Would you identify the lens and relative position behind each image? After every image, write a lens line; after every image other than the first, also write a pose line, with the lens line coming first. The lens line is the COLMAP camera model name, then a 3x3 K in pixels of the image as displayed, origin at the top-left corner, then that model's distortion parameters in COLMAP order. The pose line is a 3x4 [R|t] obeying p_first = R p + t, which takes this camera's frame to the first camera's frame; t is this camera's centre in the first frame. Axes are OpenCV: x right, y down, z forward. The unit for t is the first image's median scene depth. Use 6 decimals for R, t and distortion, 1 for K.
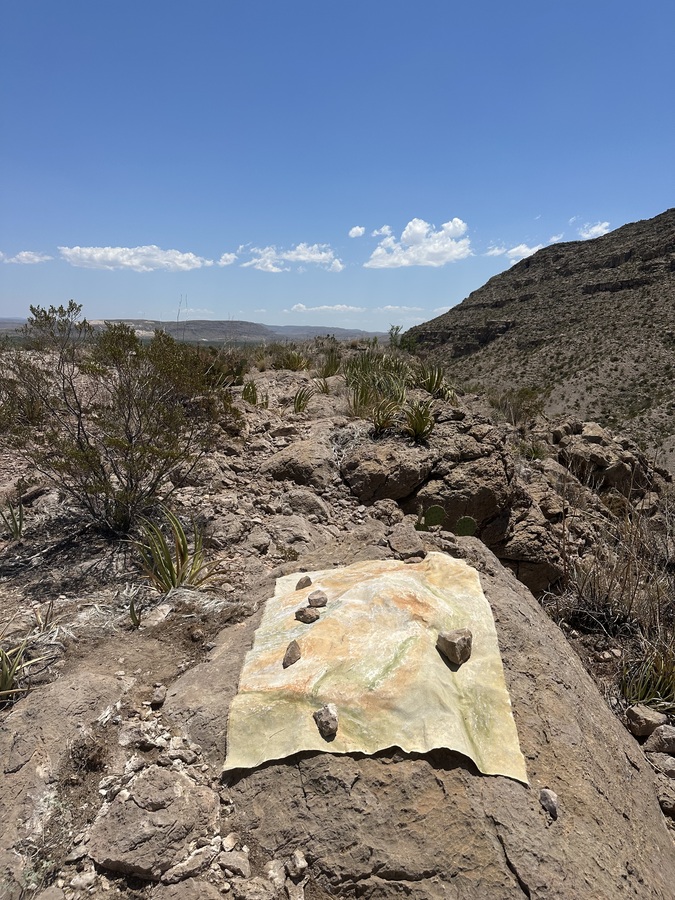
lens RADIAL K [[639.7, 0, 343.1], [0, 639.7, 450.7], [0, 0, 1]] dist [0.090704, -0.106434]
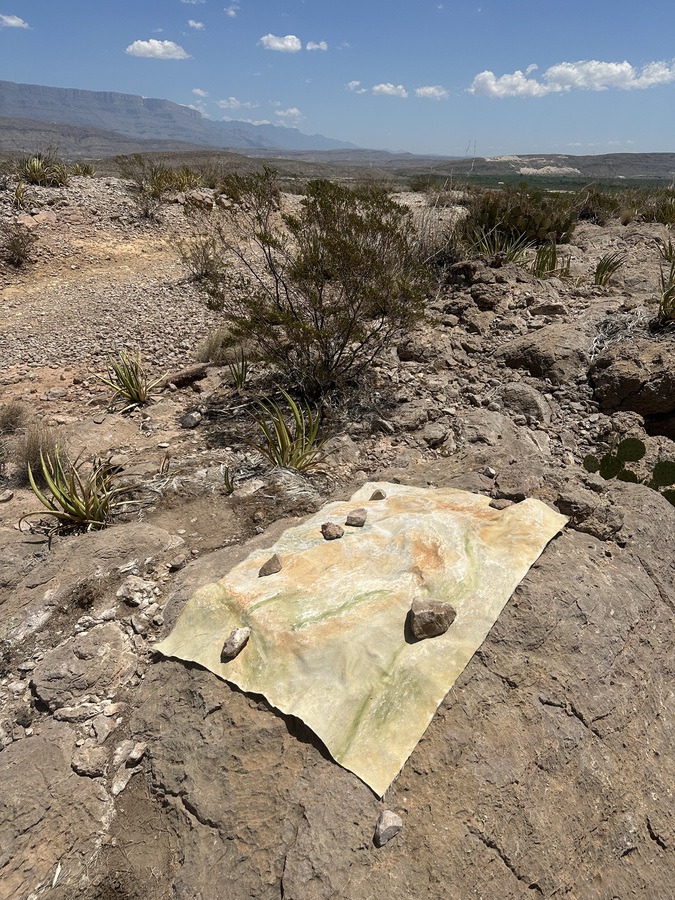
lens RADIAL K [[648.5, 0, 337.5], [0, 648.5, 450.0], [0, 0, 1]] dist [0.098278, -0.152985]
pose [[0.821536, 0.218466, -0.526642, 0.216594], [-0.095250, 0.963286, 0.251013, -0.051583], [0.562145, -0.156053, 0.812183, 0.121445]]
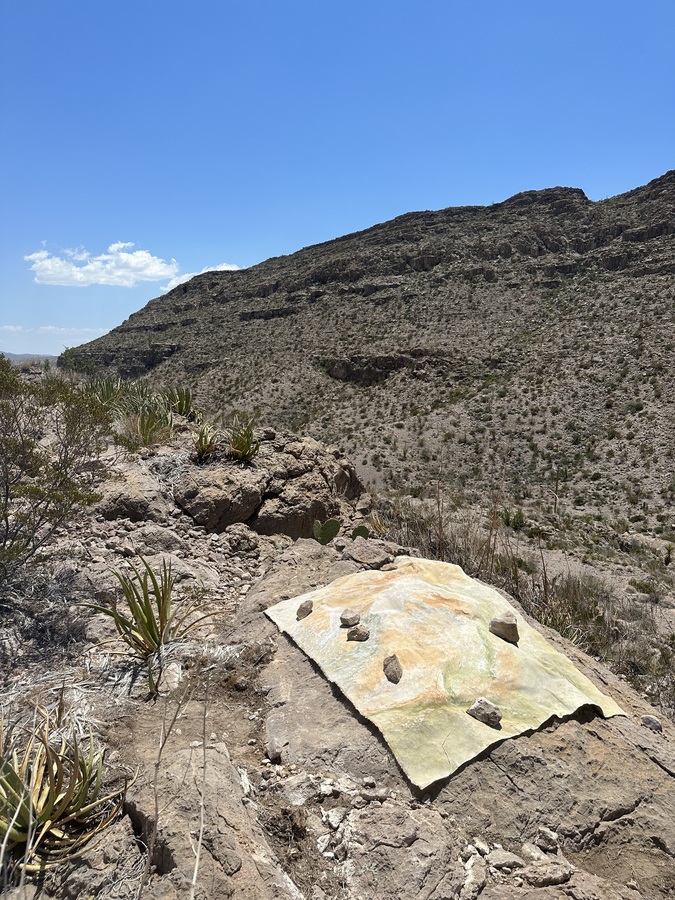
lens RADIAL K [[639.7, 0, 343.1], [0, 639.7, 450.7], [0, 0, 1]] dist [0.090704, -0.106434]
pose [[0.866675, -0.077771, 0.492773, -0.275784], [0.095013, 0.995426, -0.010004, -0.010509], [-0.489741, 0.055490, 0.870100, 0.058921]]
